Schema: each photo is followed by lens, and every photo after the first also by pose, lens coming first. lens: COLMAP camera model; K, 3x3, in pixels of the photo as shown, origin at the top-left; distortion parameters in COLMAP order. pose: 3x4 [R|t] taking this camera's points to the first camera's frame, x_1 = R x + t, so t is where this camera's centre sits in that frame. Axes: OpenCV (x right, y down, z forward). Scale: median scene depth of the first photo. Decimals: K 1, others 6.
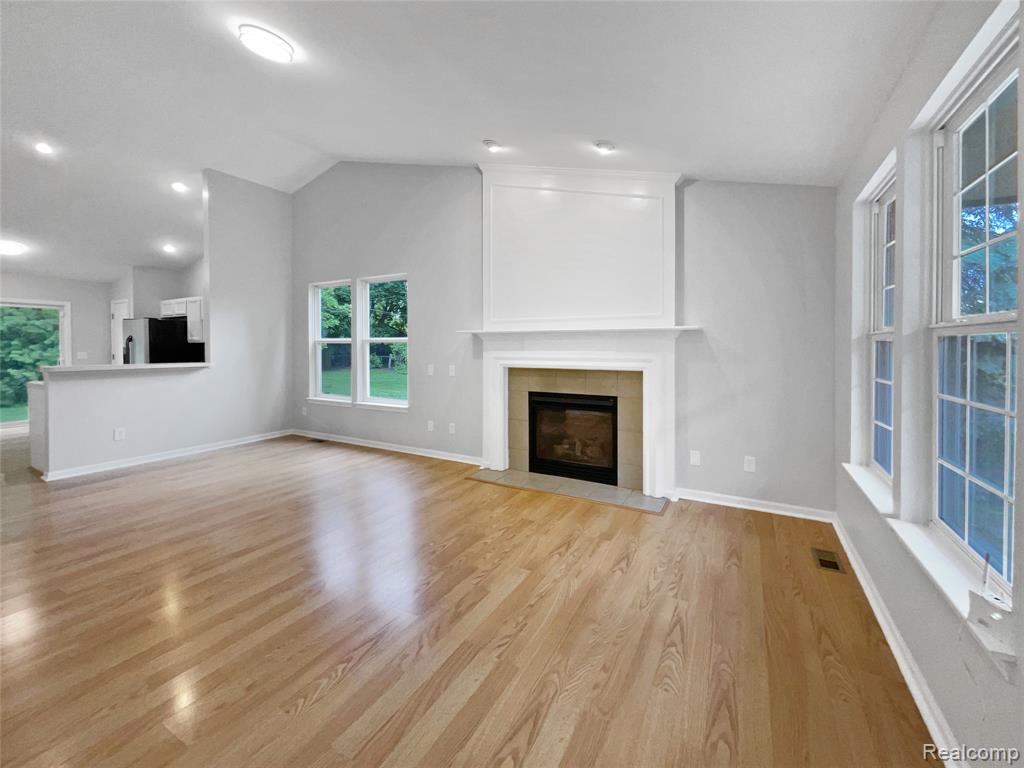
lens RADIAL K [[418.9, 0, 509.6], [0, 418.9, 349.8], [0, 0, 1]] dist [-0.001091, -0.000218]
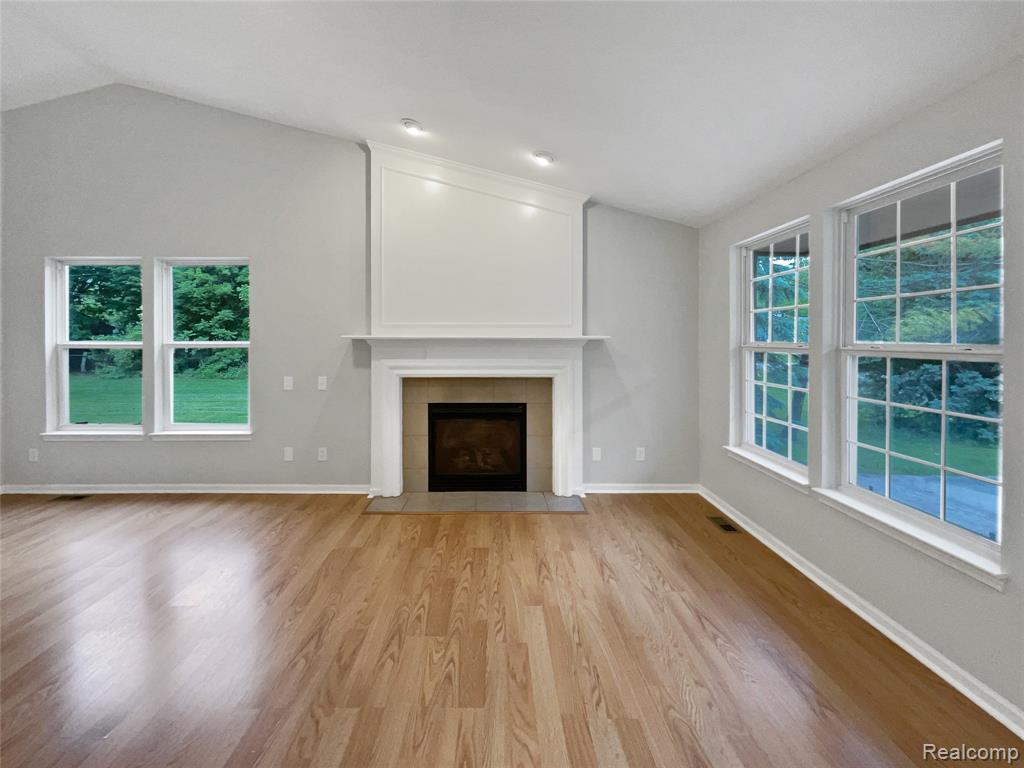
lens RADIAL K [[420.8, 0, 509.7], [0, 420.8, 344.6], [0, 0, 1]] dist [-0.000099, 0.000139]
pose [[0.871130, -0.002891, 0.491044, -0.297766], [0.004022, 0.999991, -0.001247, -0.031246], [-0.491036, 0.003061, 0.871134, 0.141199]]
